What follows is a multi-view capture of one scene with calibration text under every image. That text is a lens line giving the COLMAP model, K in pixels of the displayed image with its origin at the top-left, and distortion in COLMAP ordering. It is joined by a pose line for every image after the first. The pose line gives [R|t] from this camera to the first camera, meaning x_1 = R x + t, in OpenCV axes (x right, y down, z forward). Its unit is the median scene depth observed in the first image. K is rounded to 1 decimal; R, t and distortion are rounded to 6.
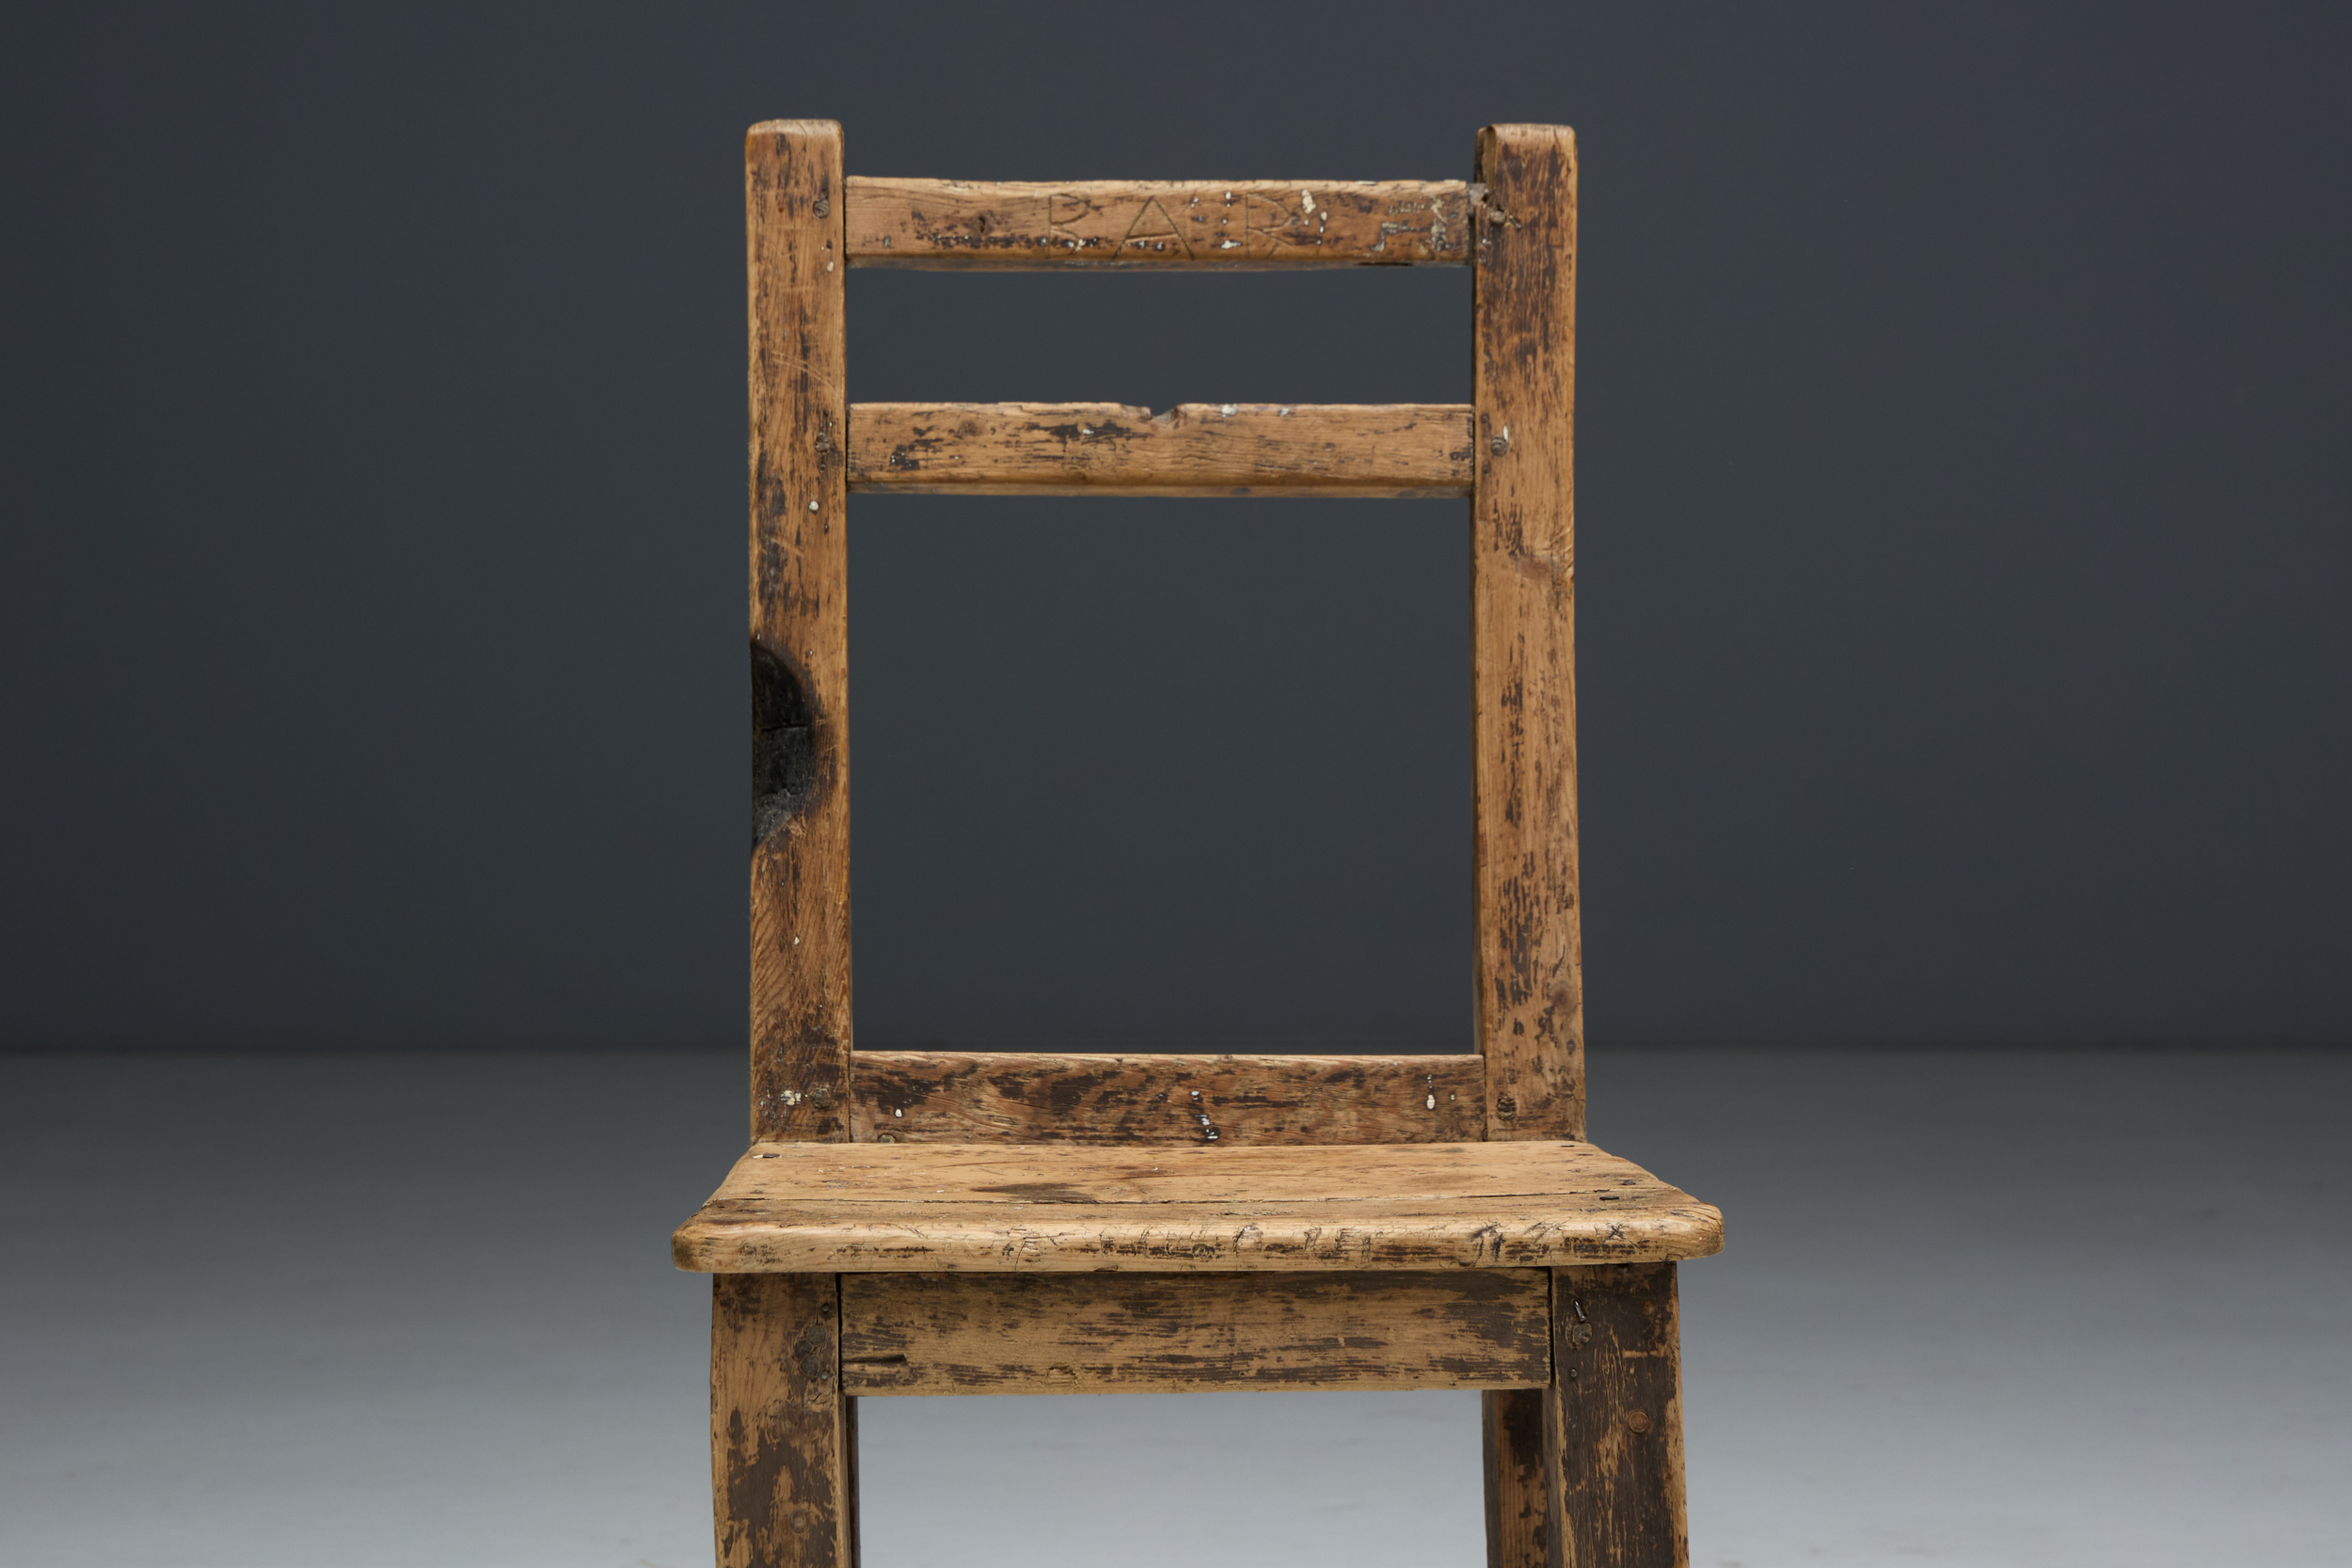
lens RADIAL K [[7194.6, 0, 1176.0], [0, 7194.6, 784.0], [0, 0, 1]] dist [0.000963, -0.024936]
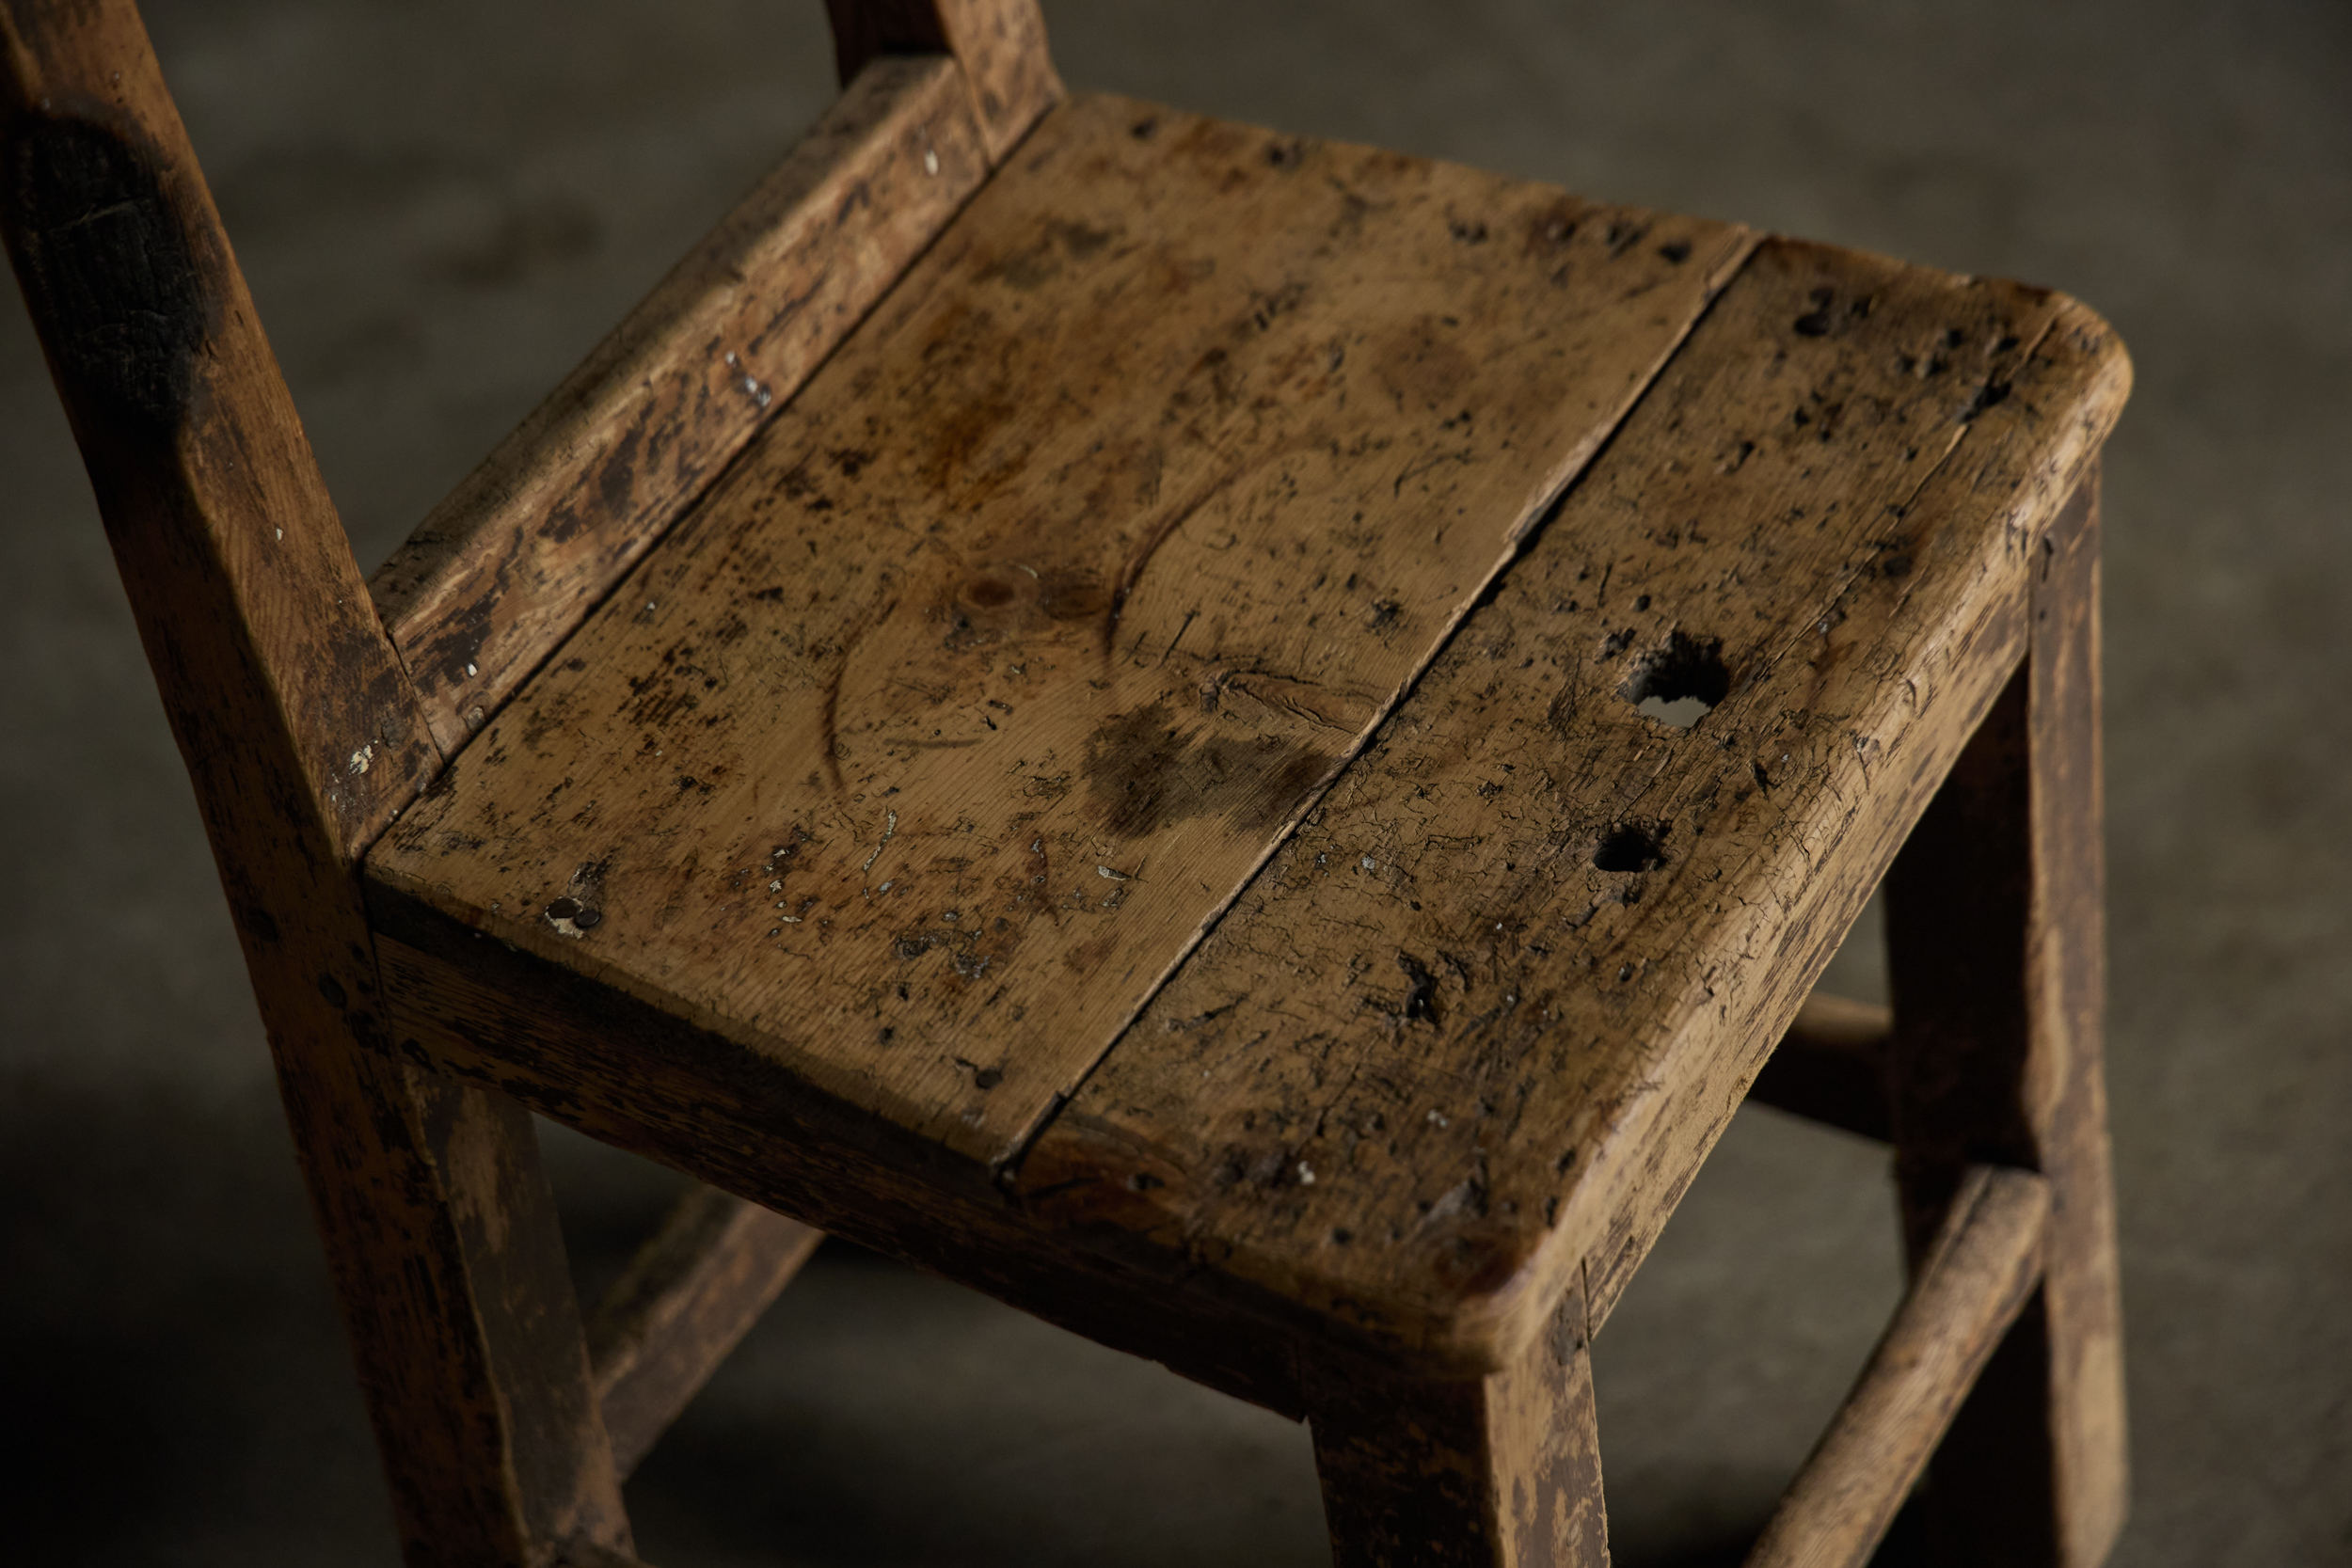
lens RADIAL K [[5986.5, 0, 1176.0], [0, 5986.5, 784.0], [0, 0, 1]] dist [-0.025099, -1.106805]
pose [[0.512325, -0.600111, 0.614321, -0.313714], [0.102465, 0.752937, 0.650067, -0.258096], [-0.852657, -0.270099, 0.447239, 0.726963]]
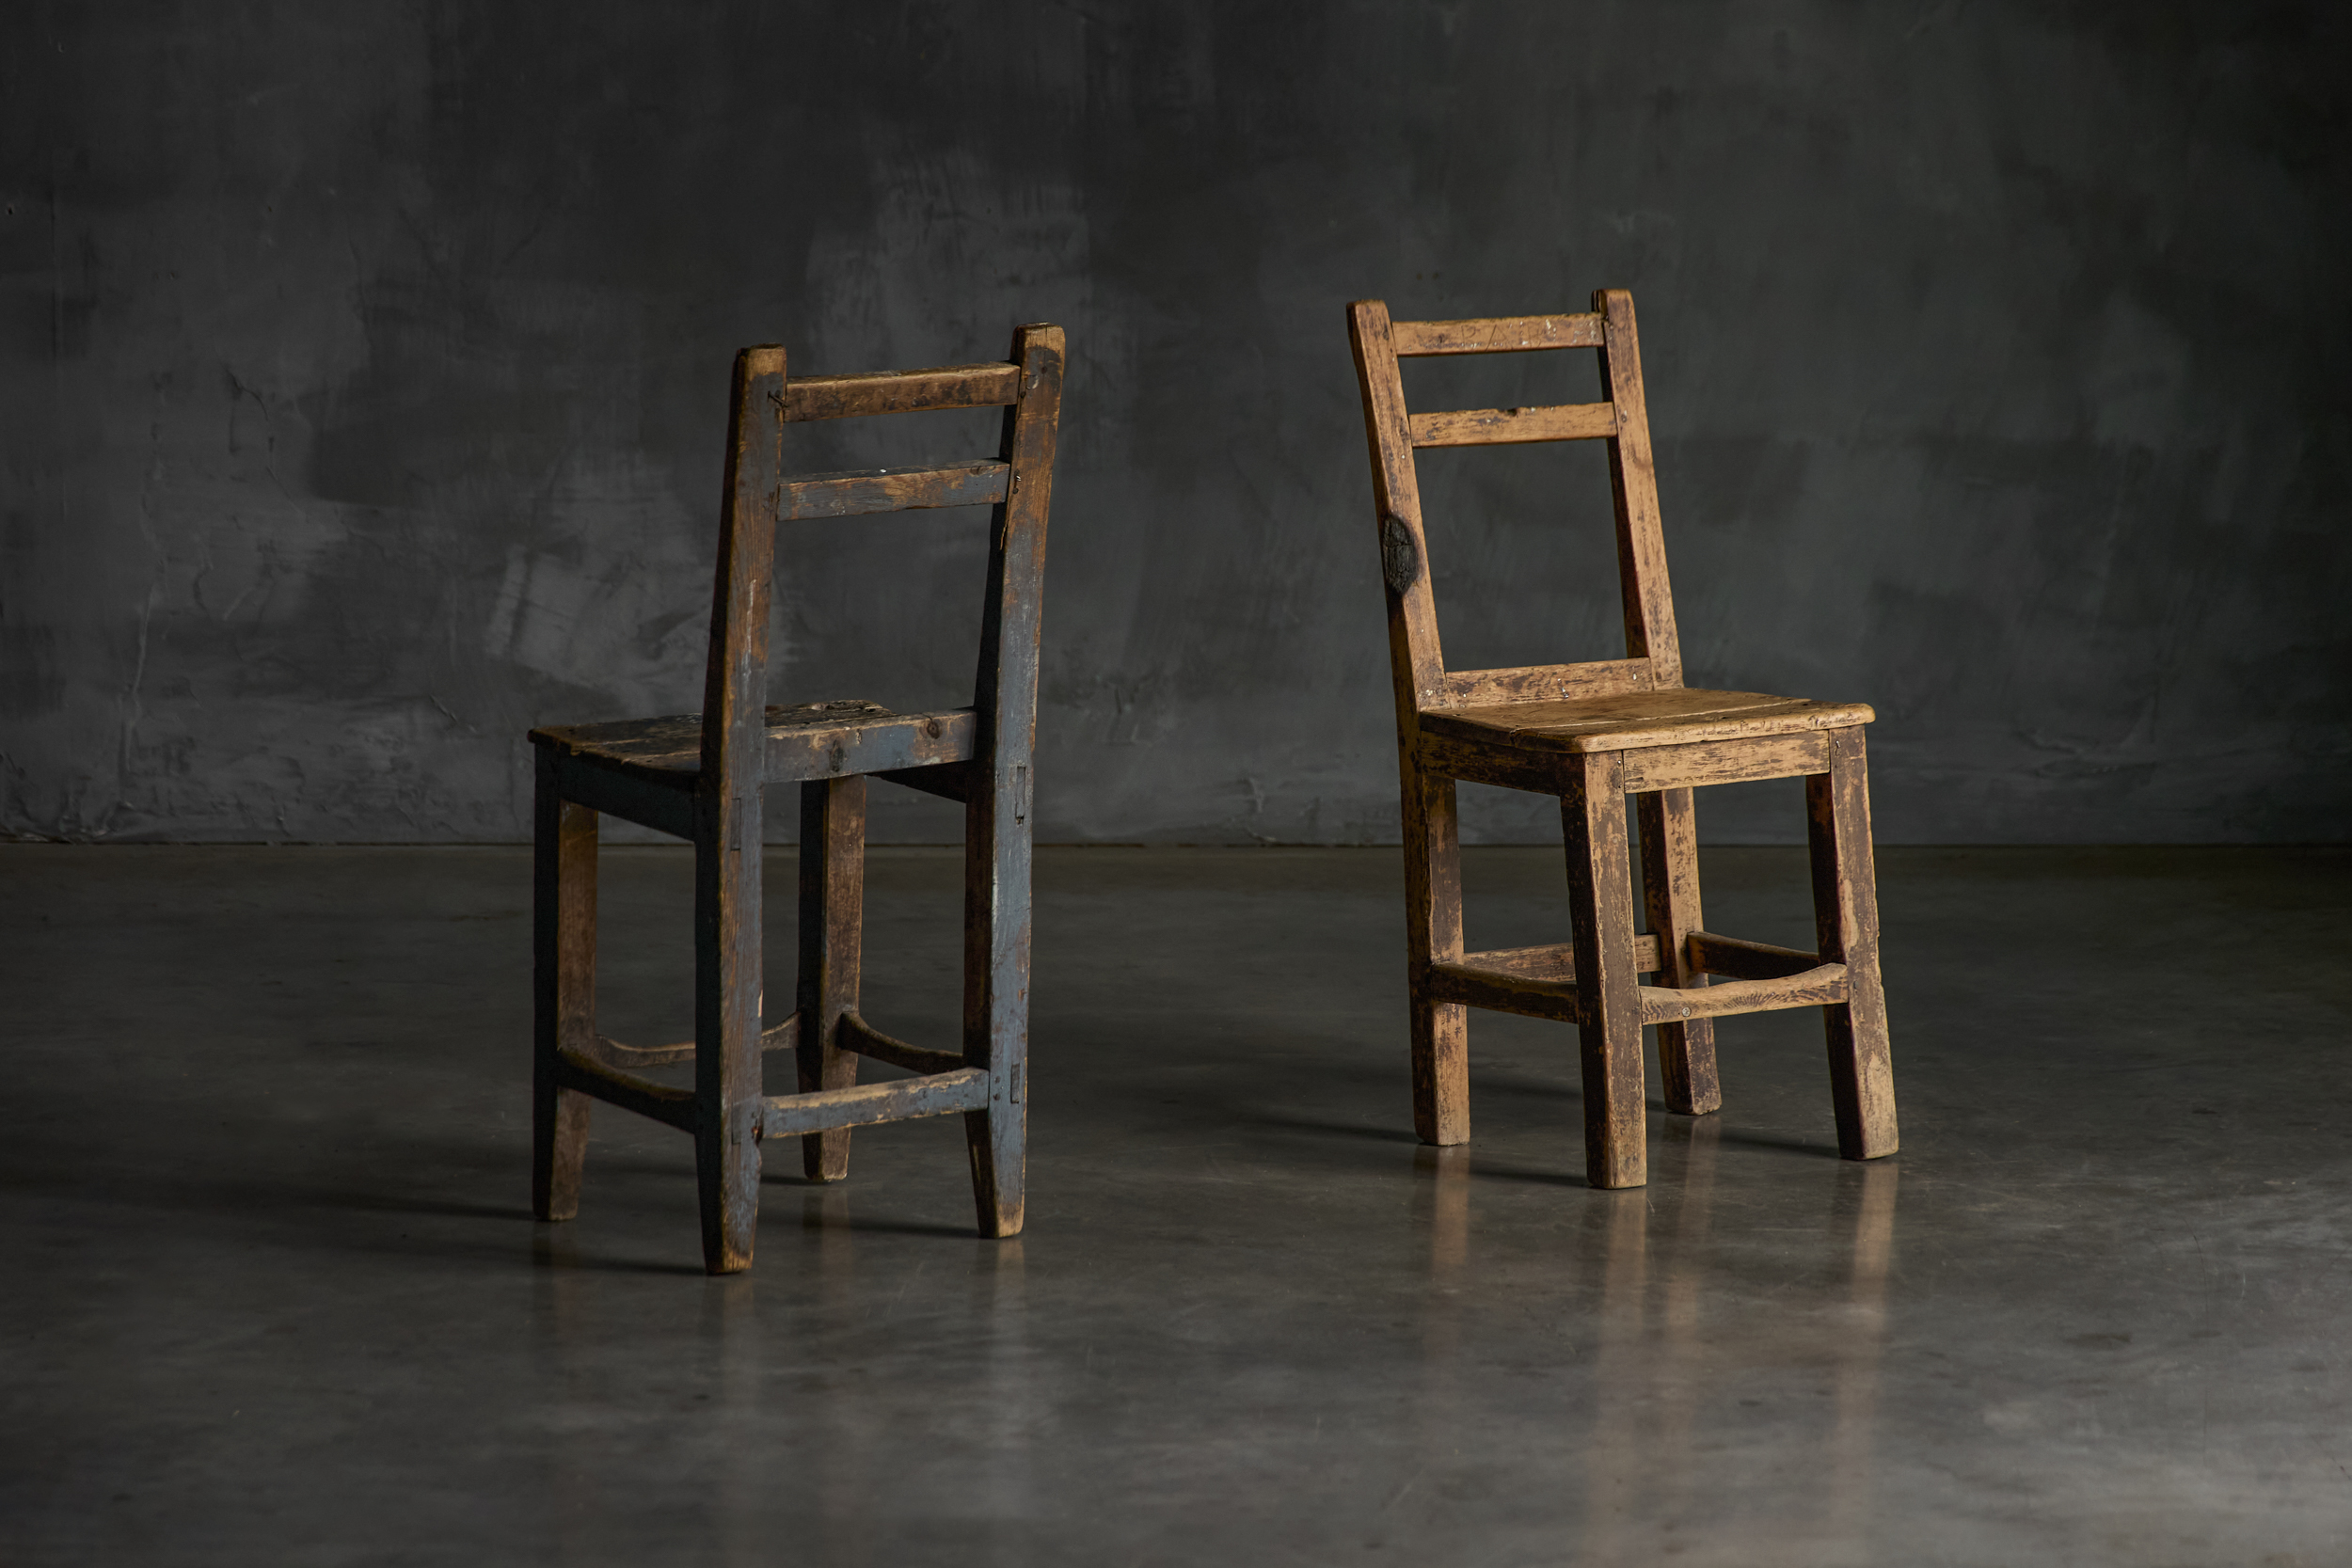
lens RADIAL K [[8085.1, 0, 1176.0], [0, 8085.1, 784.0], [0, 0, 1]] dist [0.028815, -0.988014]
pose [[0.875344, -0.070023, 0.478403, -1.488620], [0.041366, 0.996675, 0.070192, -0.127145], [-0.481728, -0.041653, 0.875330, -1.446361]]
